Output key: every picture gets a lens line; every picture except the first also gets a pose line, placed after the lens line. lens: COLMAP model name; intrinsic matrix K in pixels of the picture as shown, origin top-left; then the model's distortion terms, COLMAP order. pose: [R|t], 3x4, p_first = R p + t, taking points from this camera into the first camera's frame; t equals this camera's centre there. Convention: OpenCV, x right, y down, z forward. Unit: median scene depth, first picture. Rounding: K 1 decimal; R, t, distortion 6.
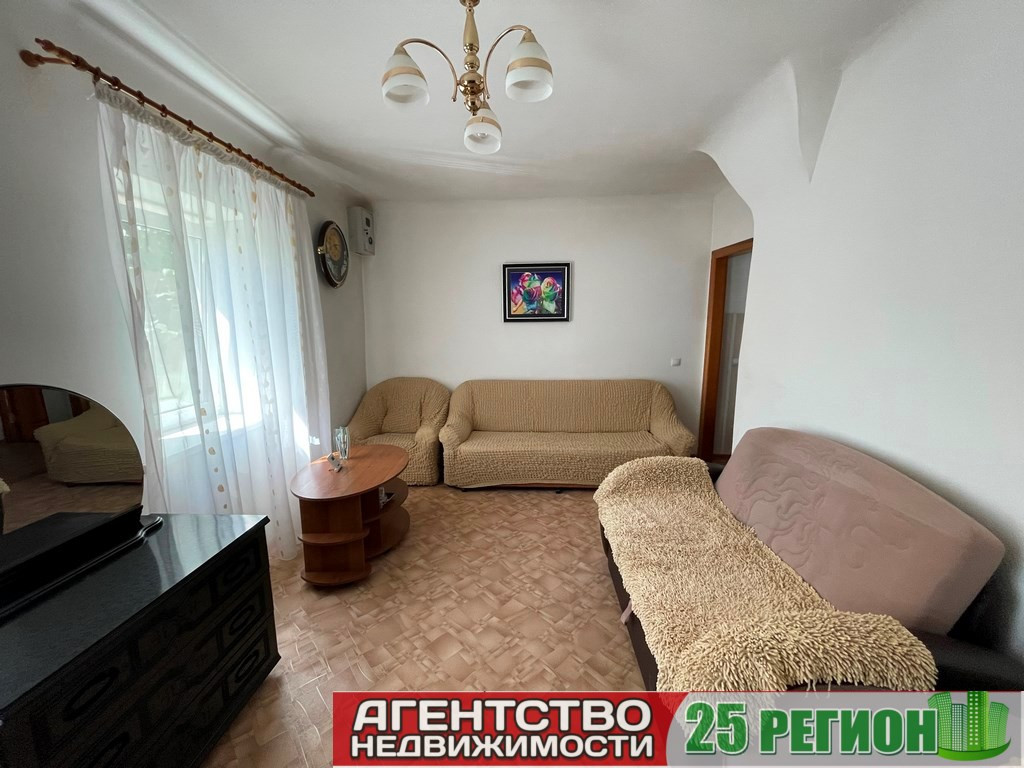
lens RADIAL K [[410.7, 0, 505.6], [0, 410.7, 383.2], [0, 0, 1]] dist [-0.000174, 0.000193]
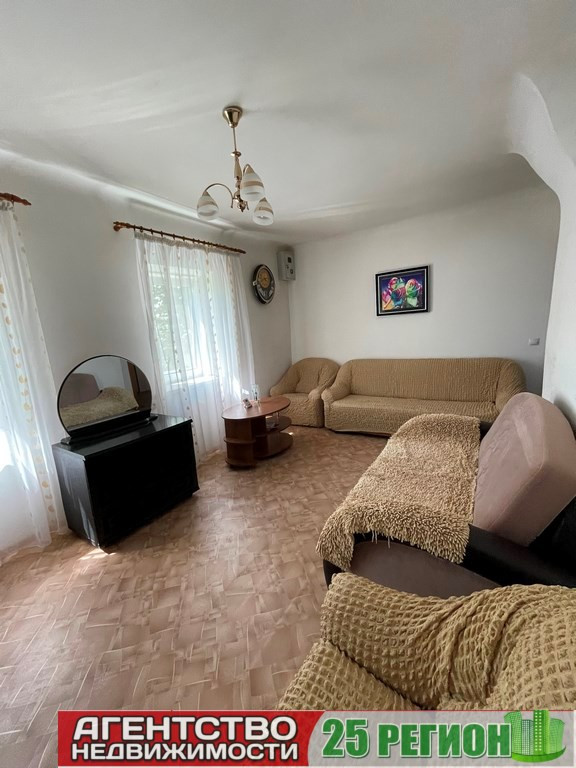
lens RADIAL K [[308.0, 0, 282.3], [0, 308.0, 377.7], [0, 0, 1]] dist [-0.000174, 0.000193]
pose [[0.859637, 0.024537, -0.510316, 0.297768], [-0.007422, 0.999340, 0.035547, 0.024110], [0.510852, -0.026770, 0.859252, -0.056204]]
